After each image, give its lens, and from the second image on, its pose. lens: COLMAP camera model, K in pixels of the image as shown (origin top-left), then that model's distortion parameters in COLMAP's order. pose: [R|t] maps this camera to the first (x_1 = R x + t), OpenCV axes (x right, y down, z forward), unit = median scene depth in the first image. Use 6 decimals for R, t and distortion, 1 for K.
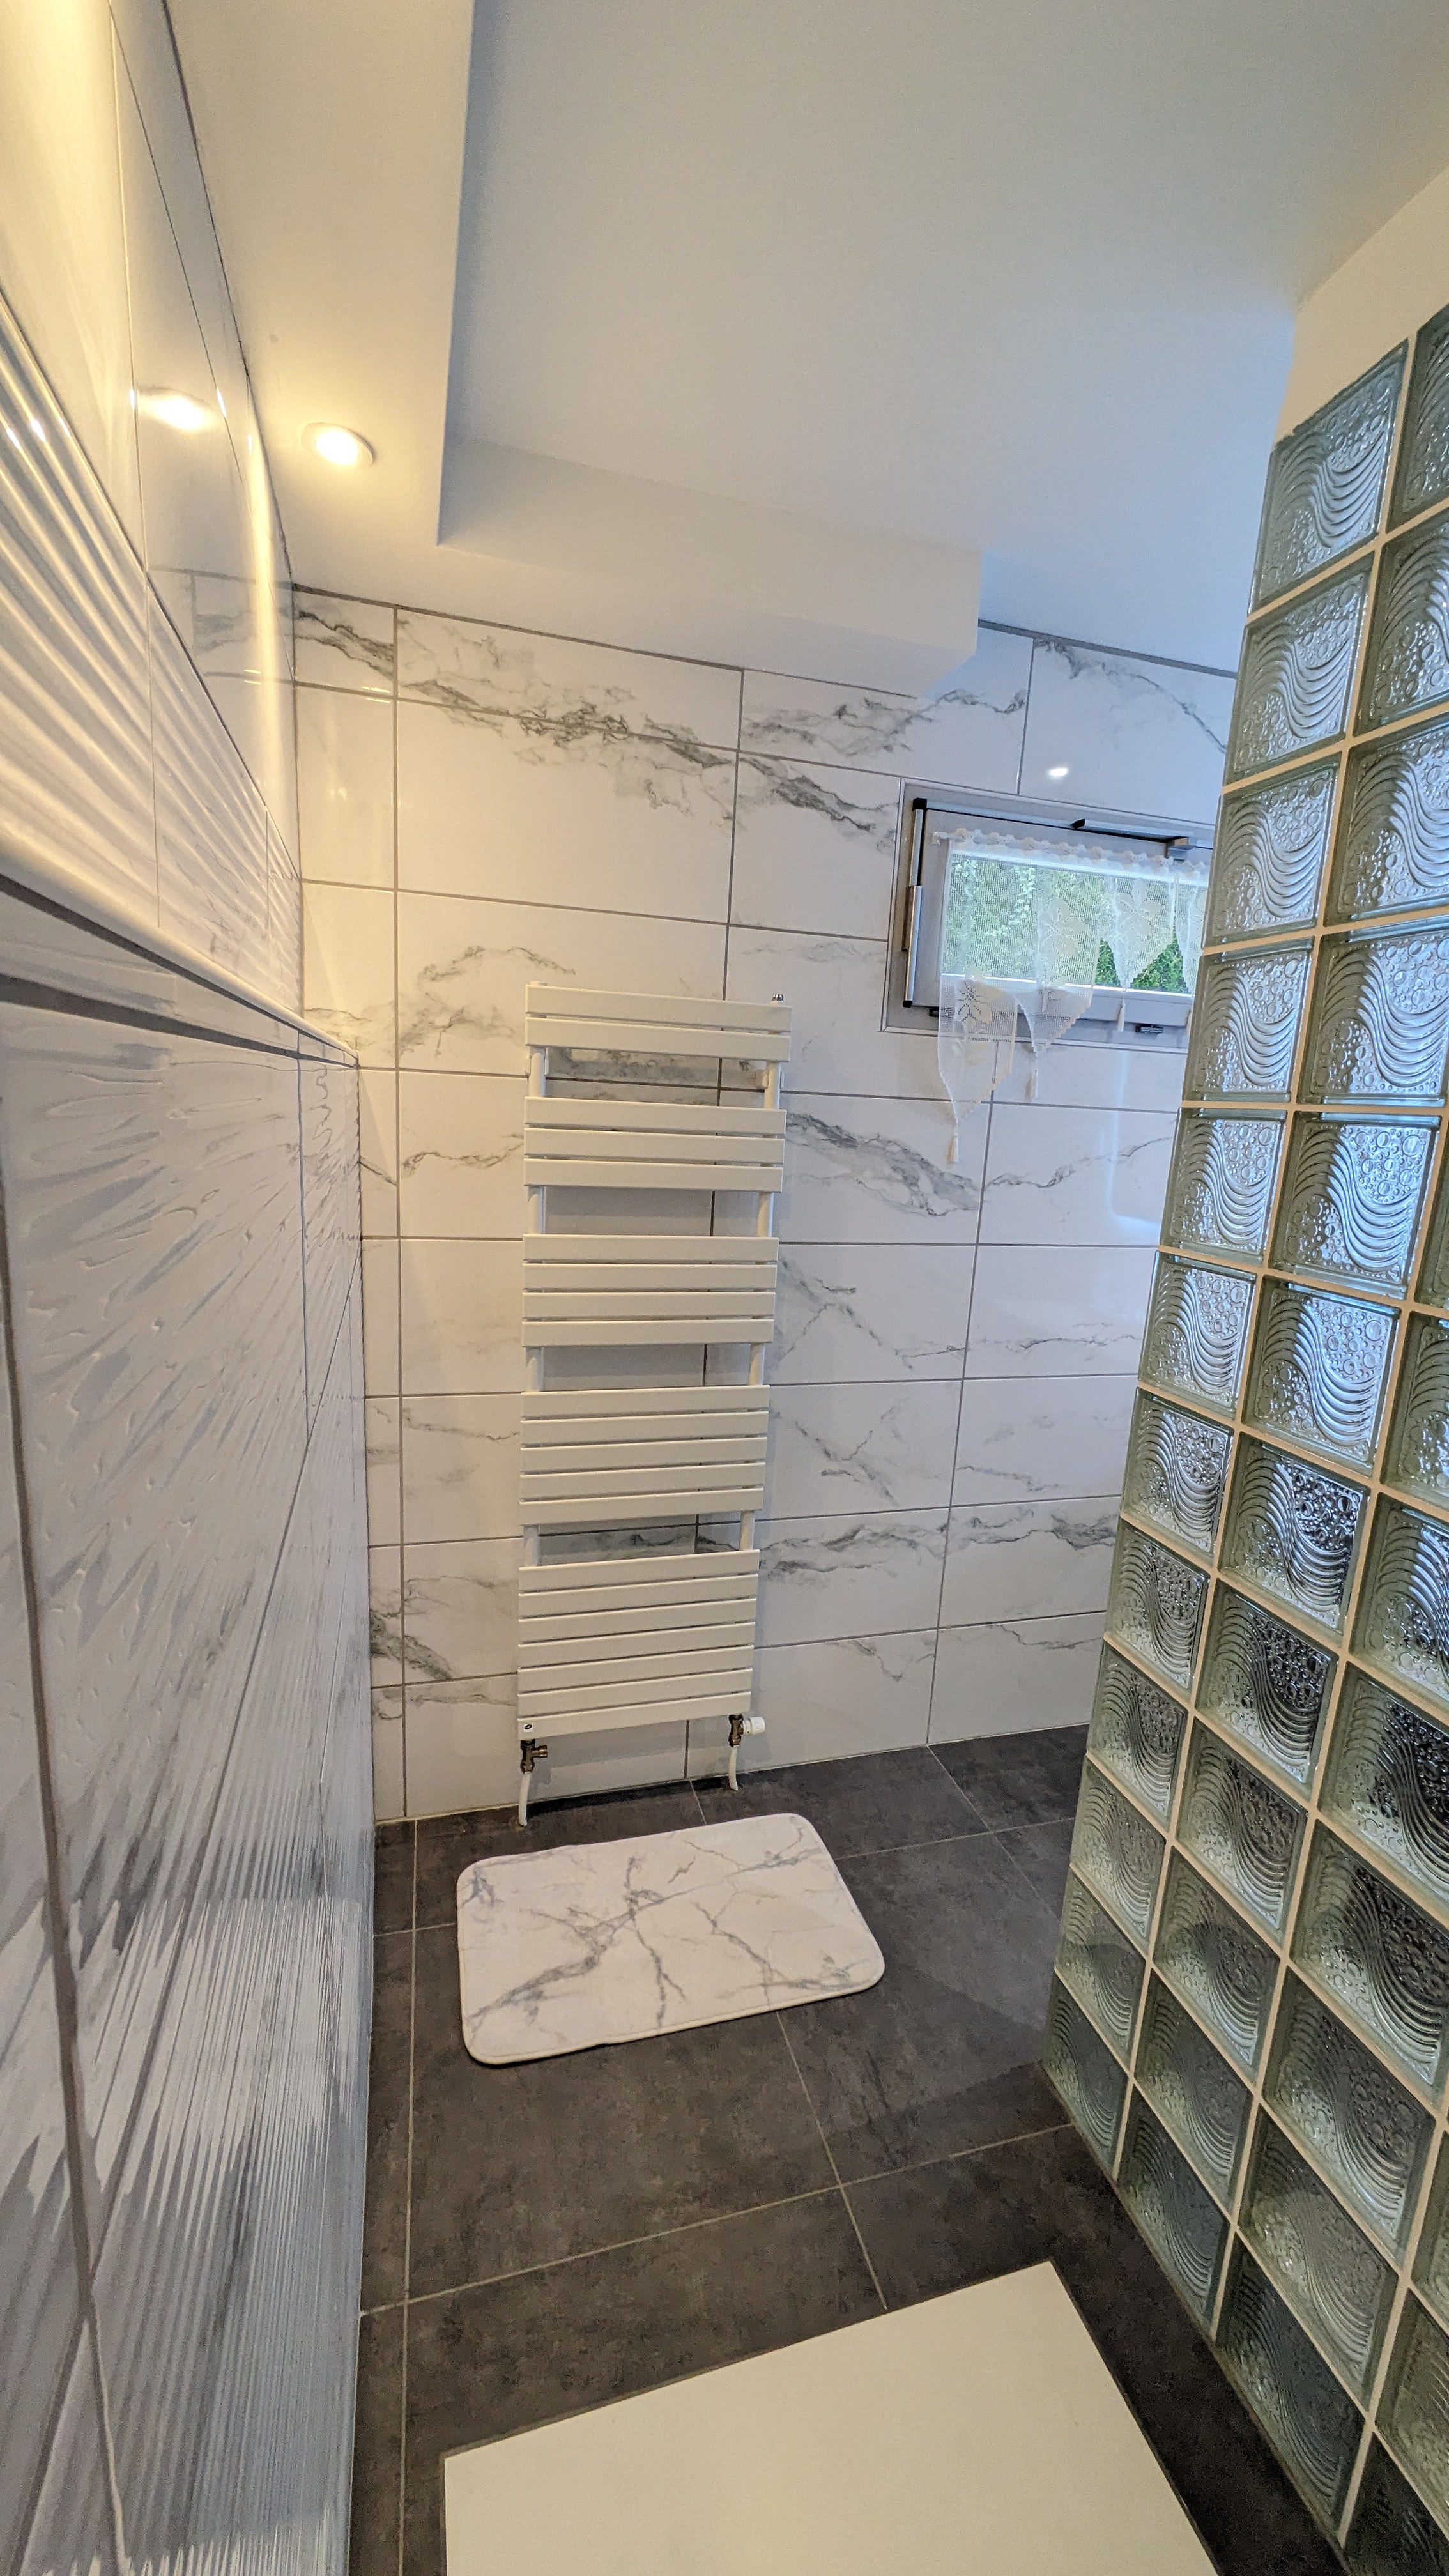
lens RADIAL K [[1006.4, 0, 724.5], [0, 1006.4, 1288.0], [0, 0, 1]] dist [-0.002058, 0.000801]
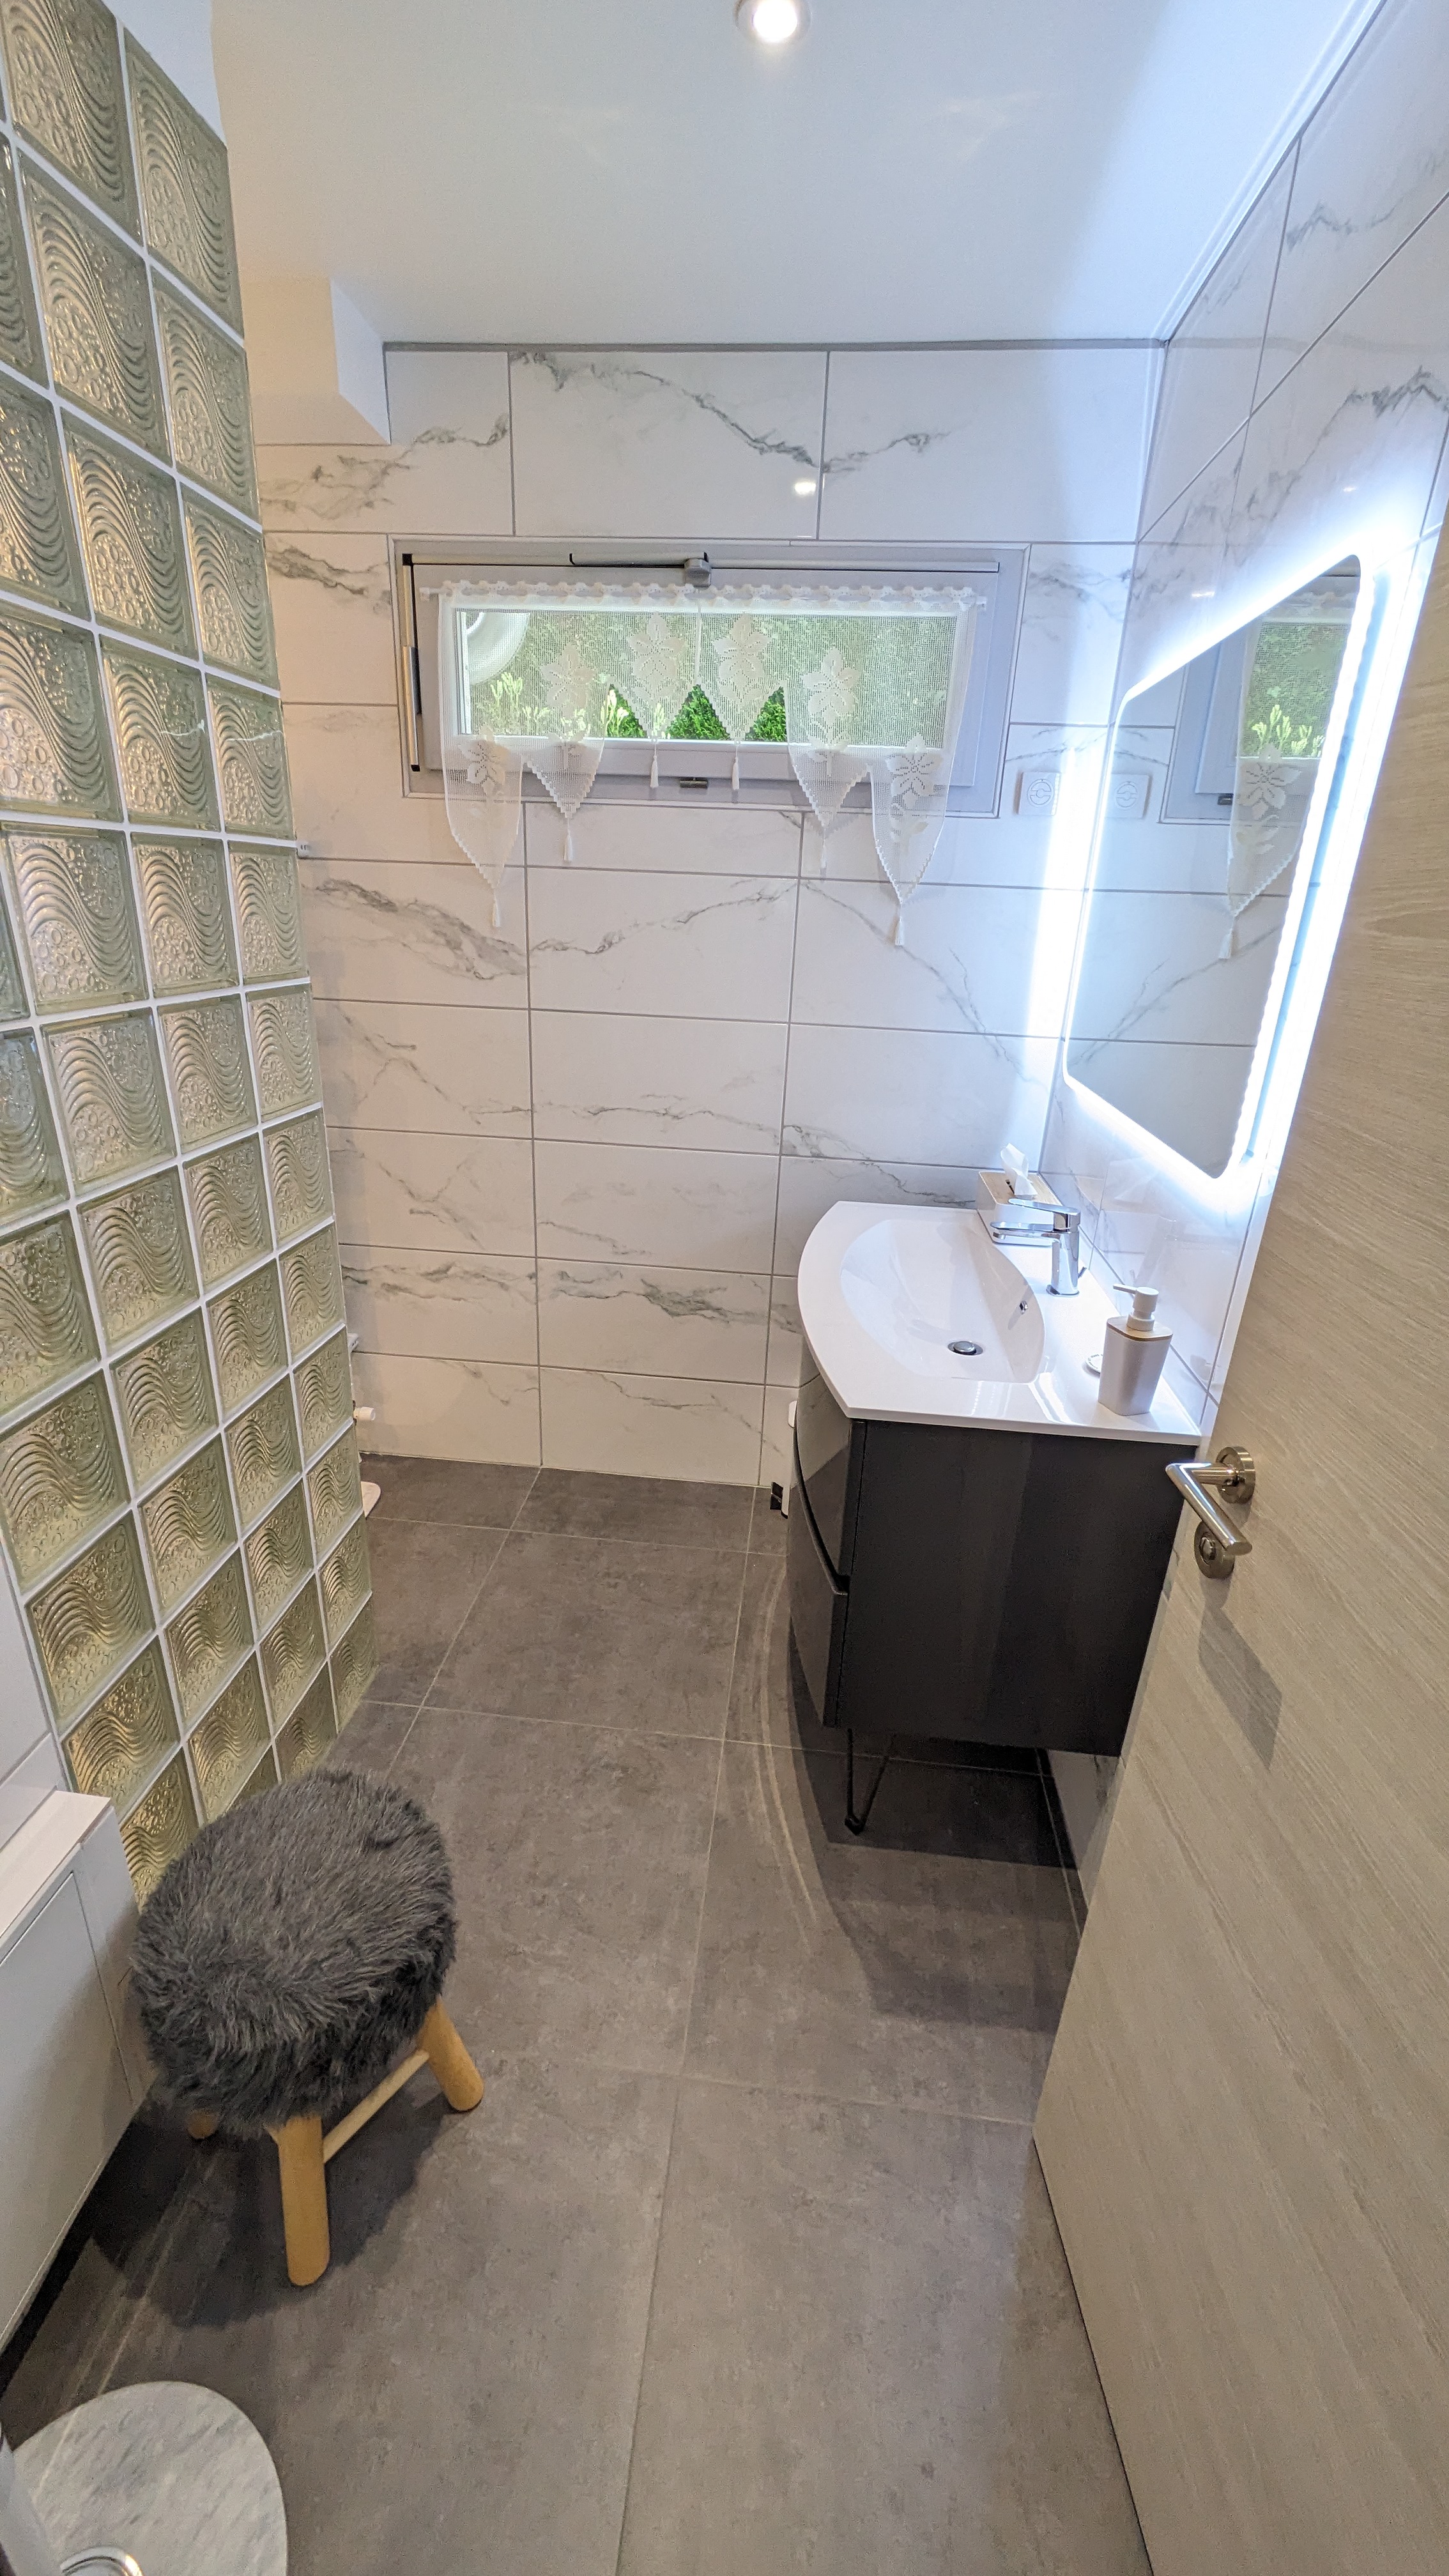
lens RADIAL K [[1006.4, 0, 724.5], [0, 1006.4, 1288.0], [0, 0, 1]] dist [-0.002058, 0.000801]
pose [[0.928224, 0.119227, -0.352399, 0.891538], [-0.060950, 0.983192, 0.172100, 0.052933], [0.366995, -0.138269, 0.919889, 0.063132]]
